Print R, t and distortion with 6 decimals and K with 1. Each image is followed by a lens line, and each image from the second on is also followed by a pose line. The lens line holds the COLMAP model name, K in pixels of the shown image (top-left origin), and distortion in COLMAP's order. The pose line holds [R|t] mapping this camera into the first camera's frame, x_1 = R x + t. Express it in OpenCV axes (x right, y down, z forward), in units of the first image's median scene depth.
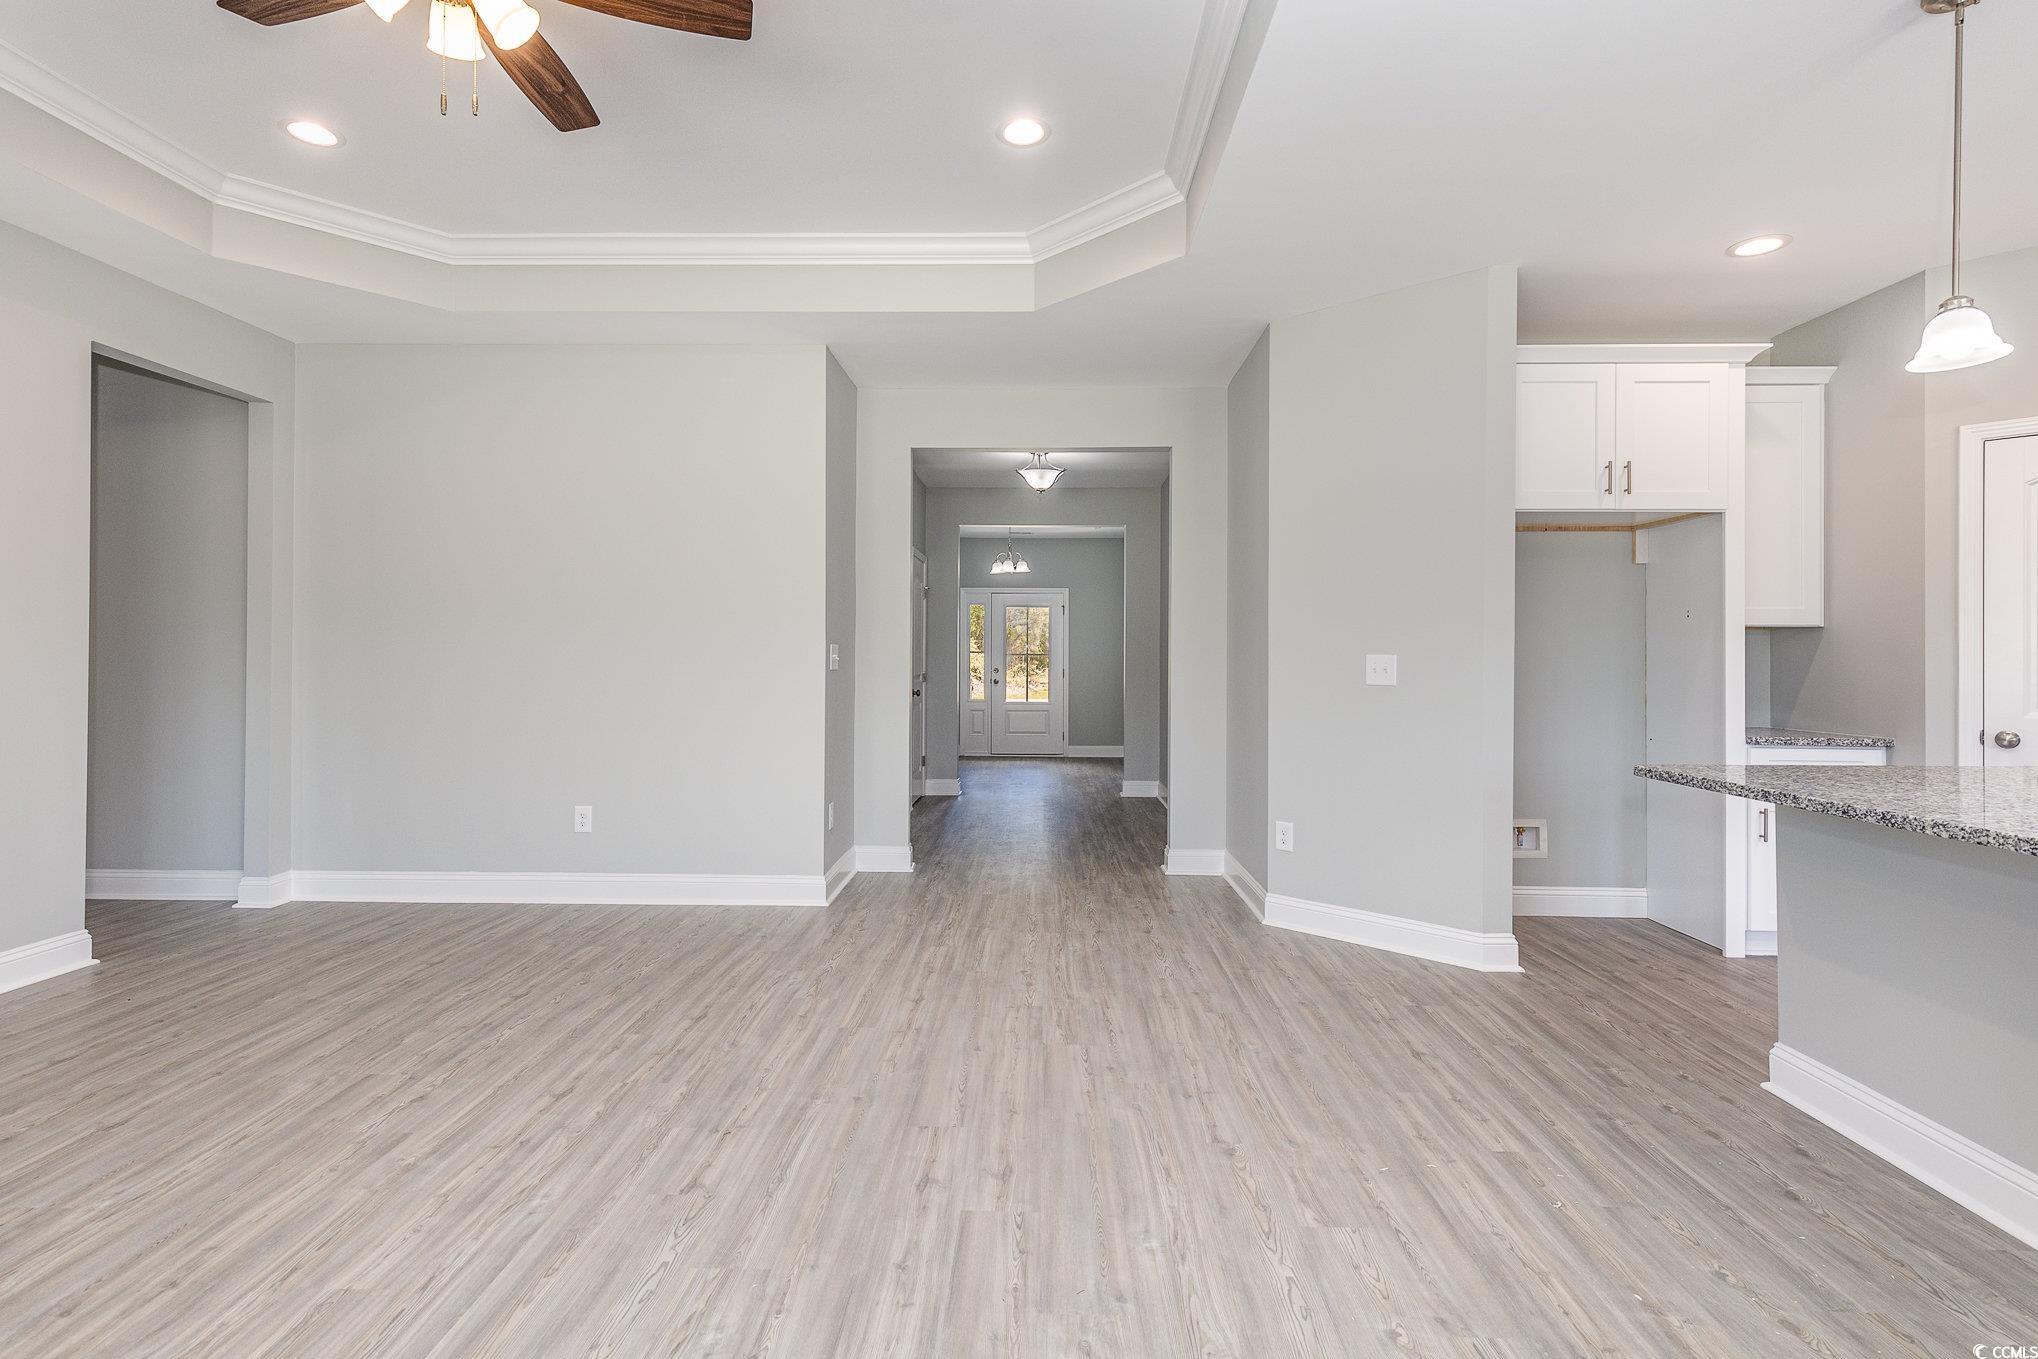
lens RADIAL K [[943.9, 0, 998.8], [0, 943.9, 663.8], [0, 0, 1]] dist [0.010425, 0.000103]
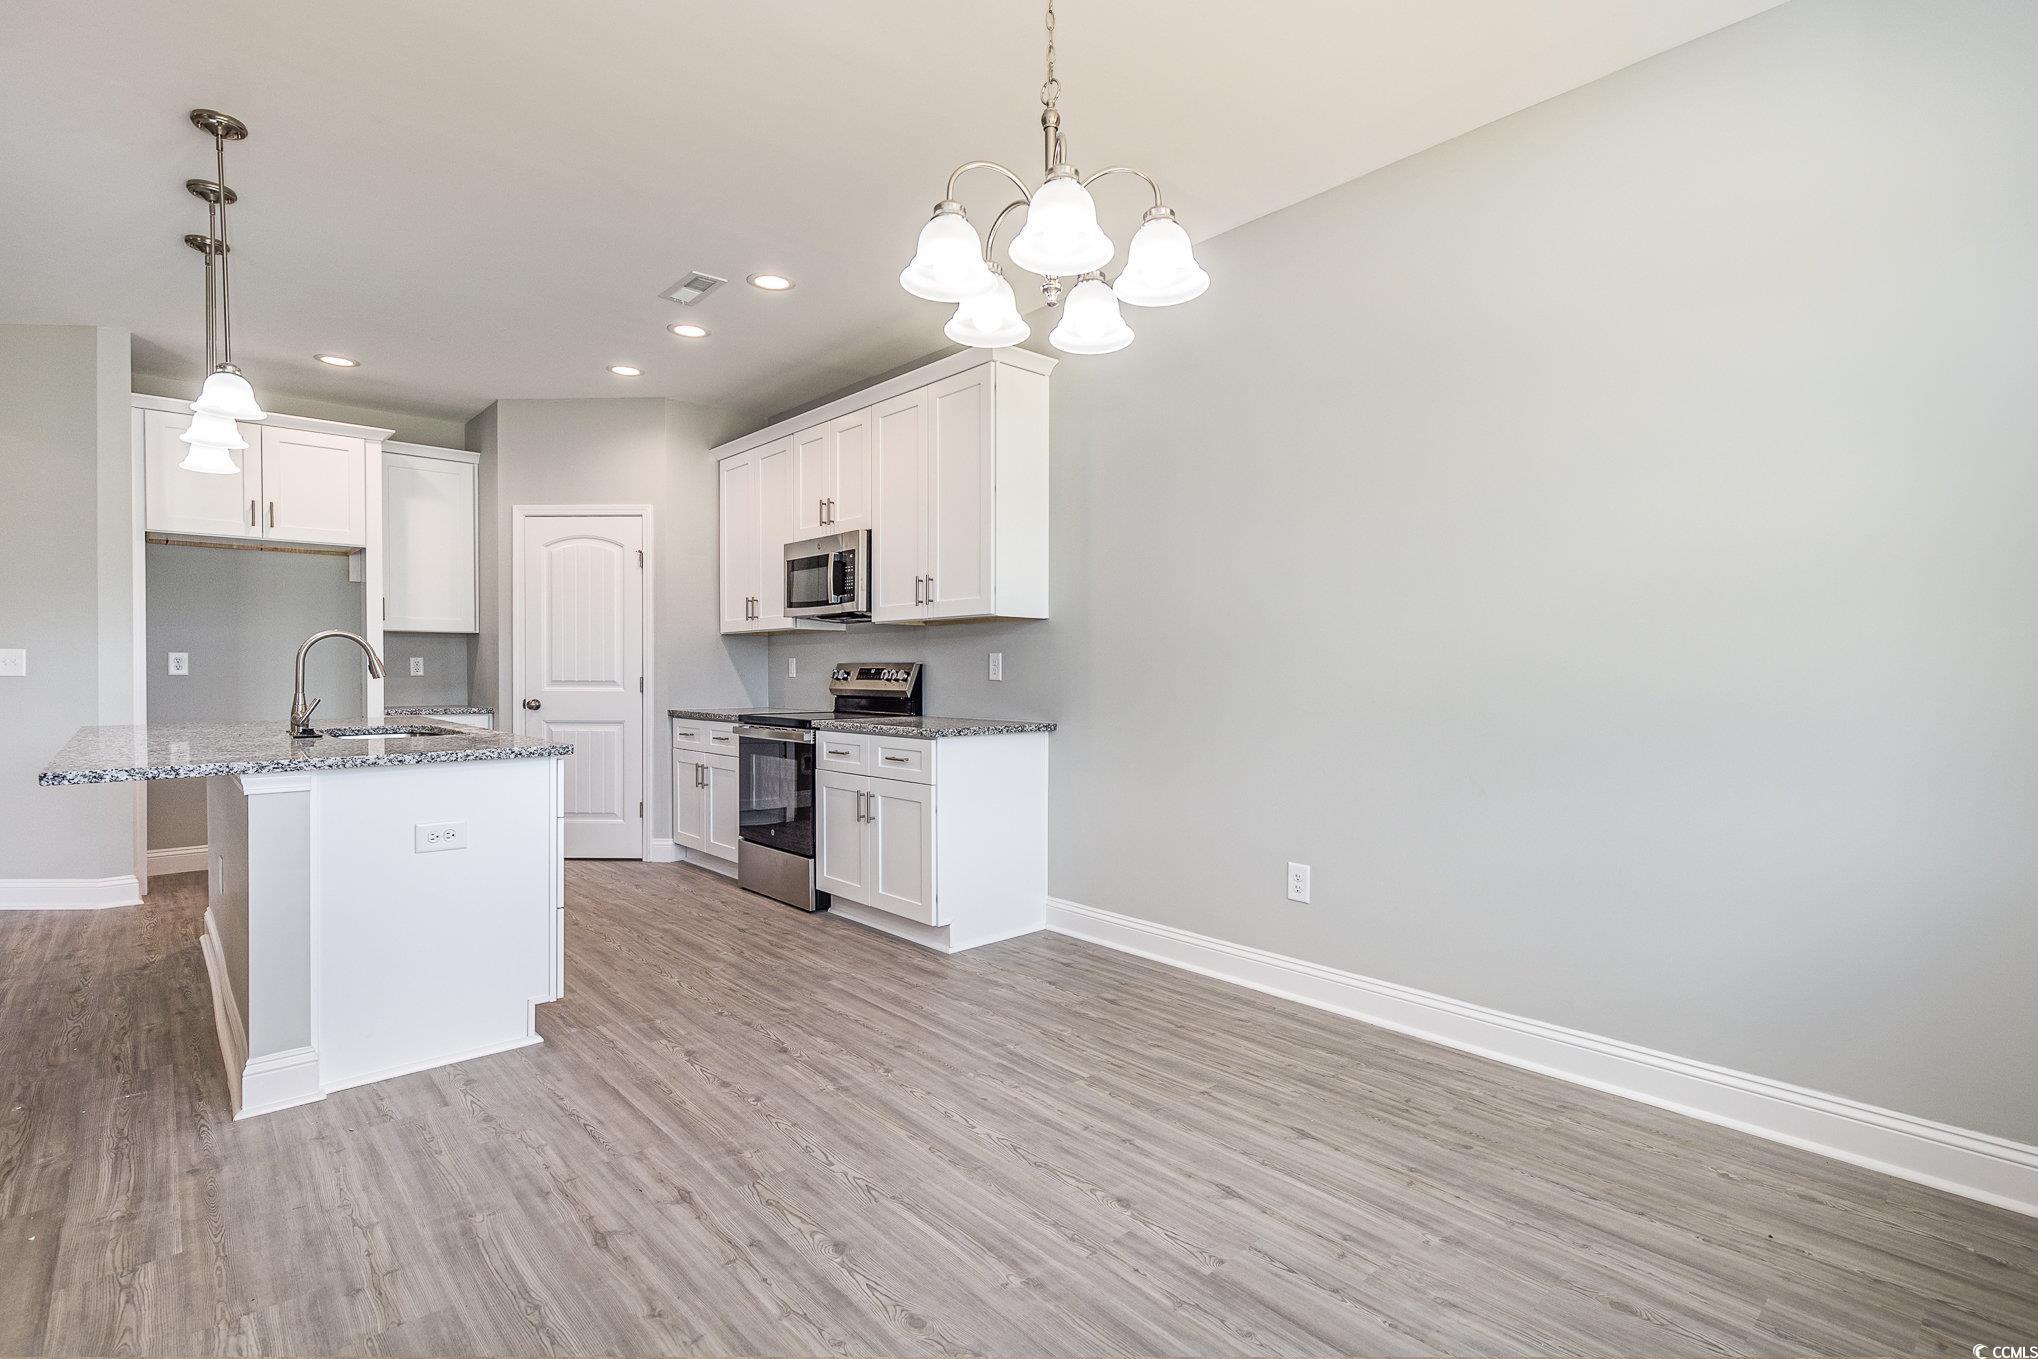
lens RADIAL K [[970.7, 0, 1031.8], [0, 970.7, 682.6], [0, 0, 1]] dist [0.014484, -0.001379]
pose [[0.718070, -0.012623, 0.695857, 0.609656], [0.004757, 0.999901, 0.013230, 0.029215], [-0.695955, -0.006190, 0.718059, -0.899769]]
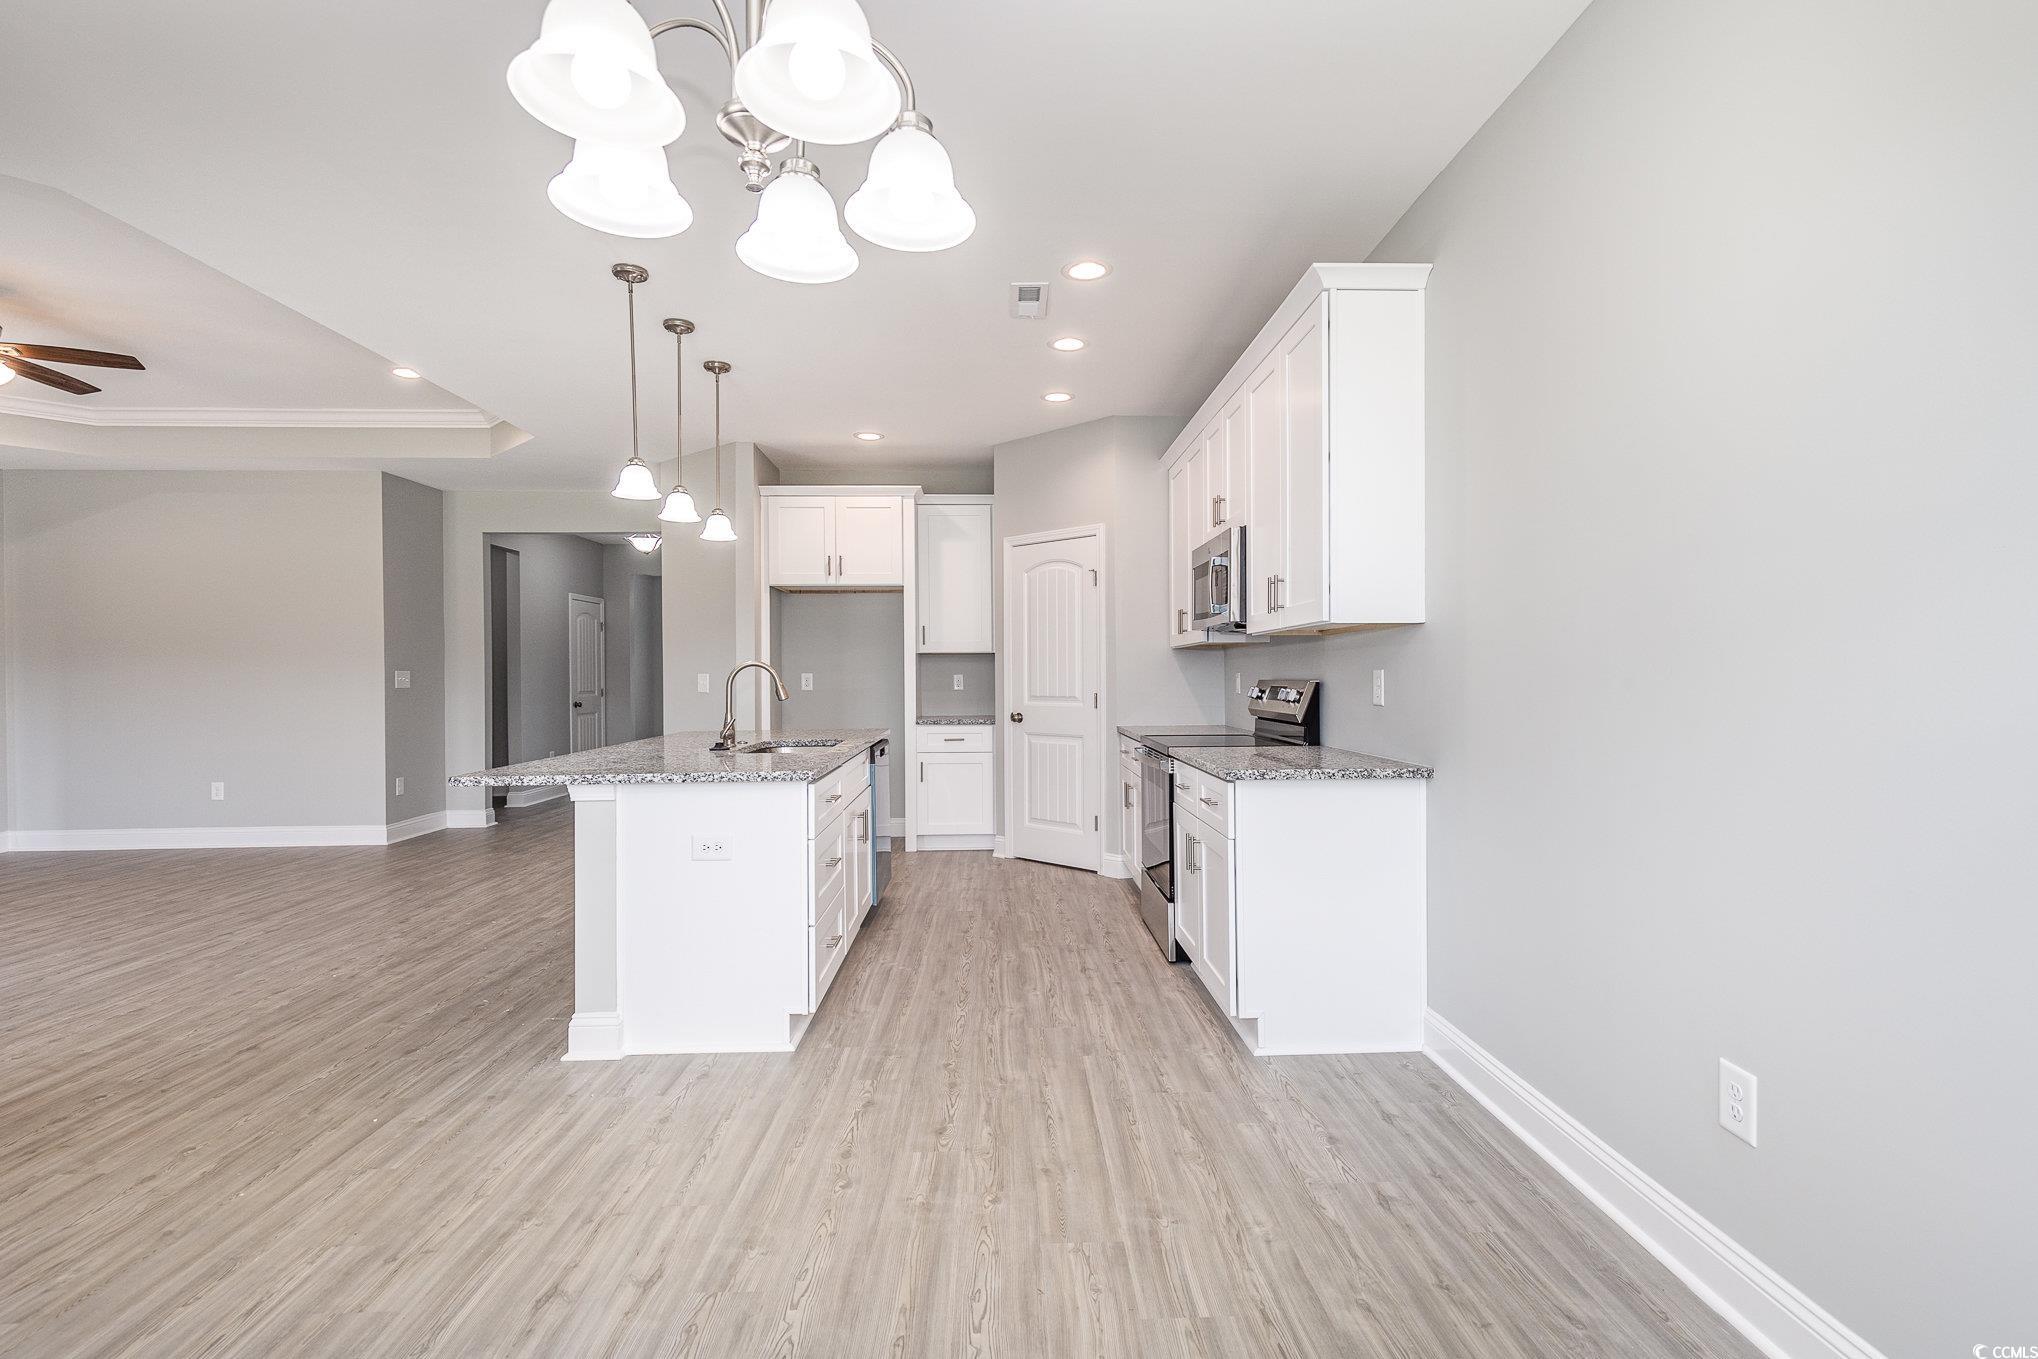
lens RADIAL K [[943.9, 0, 1024.5], [0, 943.9, 678.3], [0, 0, 1]] dist [0.010425, 0.000103]
pose [[0.998007, -0.012893, 0.061766, 1.133717], [0.012887, 0.999917, 0.000499, 0.007260], [-0.061768, 0.000298, 0.998091, -0.872372]]
